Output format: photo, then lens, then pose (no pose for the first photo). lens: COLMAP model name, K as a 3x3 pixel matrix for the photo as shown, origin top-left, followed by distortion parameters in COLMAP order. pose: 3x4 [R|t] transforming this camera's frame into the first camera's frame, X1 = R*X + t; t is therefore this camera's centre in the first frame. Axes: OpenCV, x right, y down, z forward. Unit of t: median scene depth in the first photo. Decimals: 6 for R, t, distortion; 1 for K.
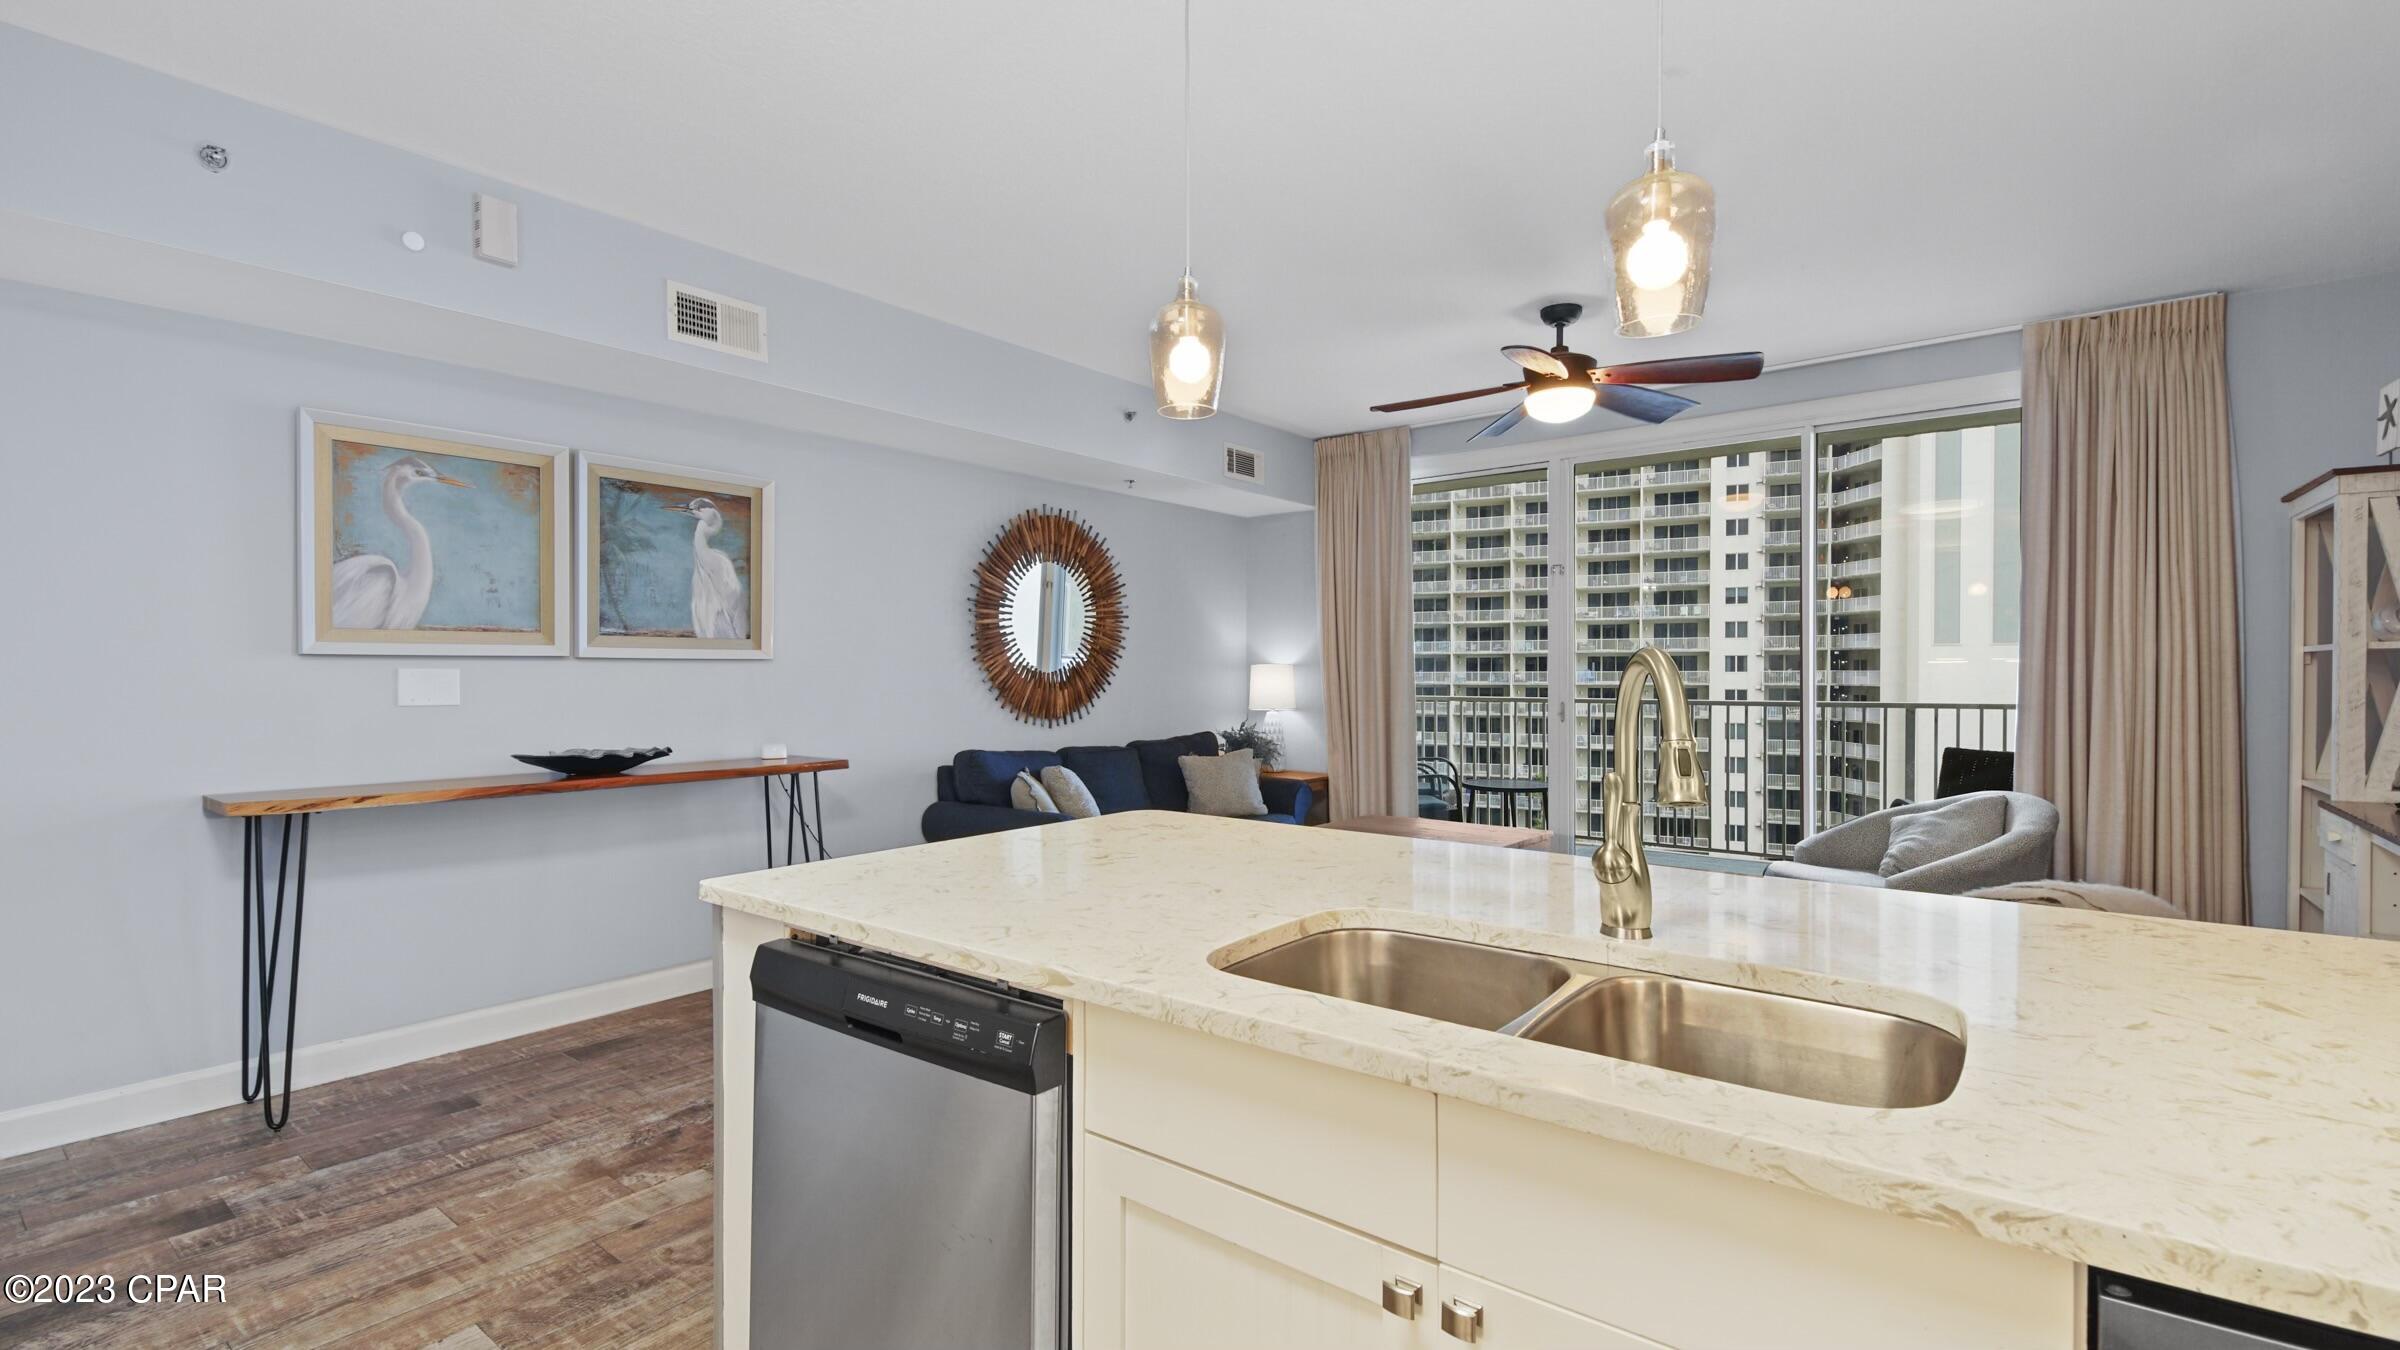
lens RADIAL K [[1078.9, 0, 1197.9], [0, 1078.9, 686.3], [0, 0, 1]] dist [0.032200, -0.021409]
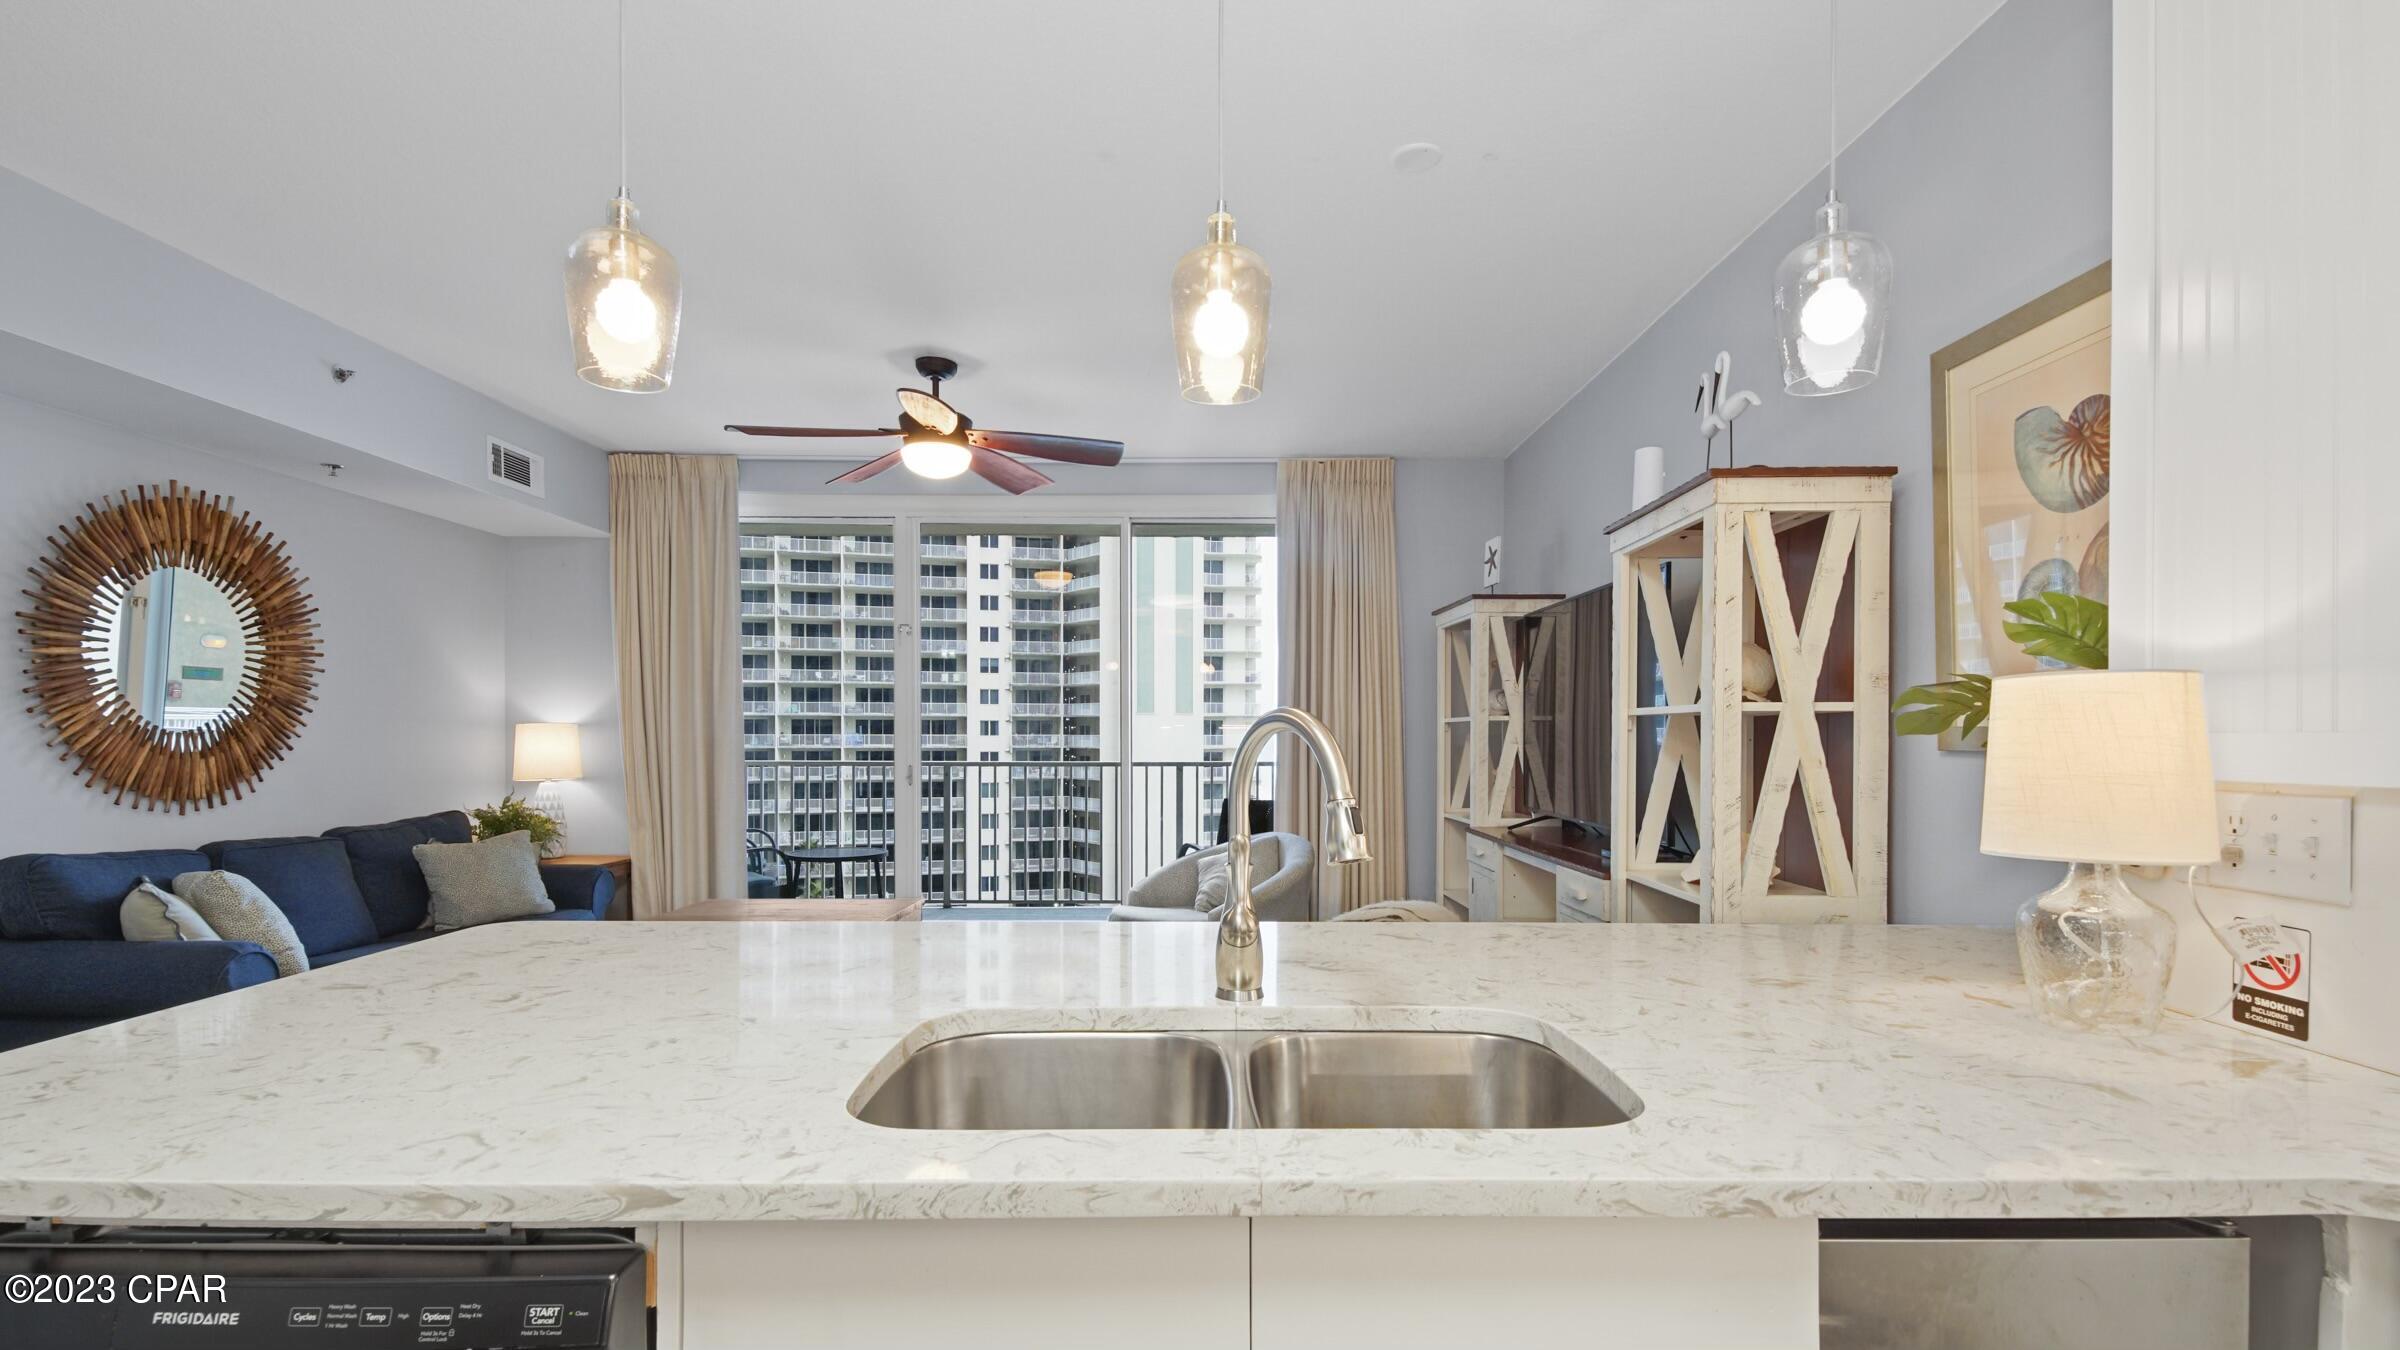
lens RADIAL K [[1082.2, 0, 1205.3], [0, 1082.2, 744.1], [0, 0, 1]] dist [0.036457, -0.021274]
pose [[0.776610, -0.001360, 0.629980, -0.074080], [0.004557, 0.999984, -0.003458, -0.000072], [-0.629965, 0.005556, 0.776604, 0.070998]]
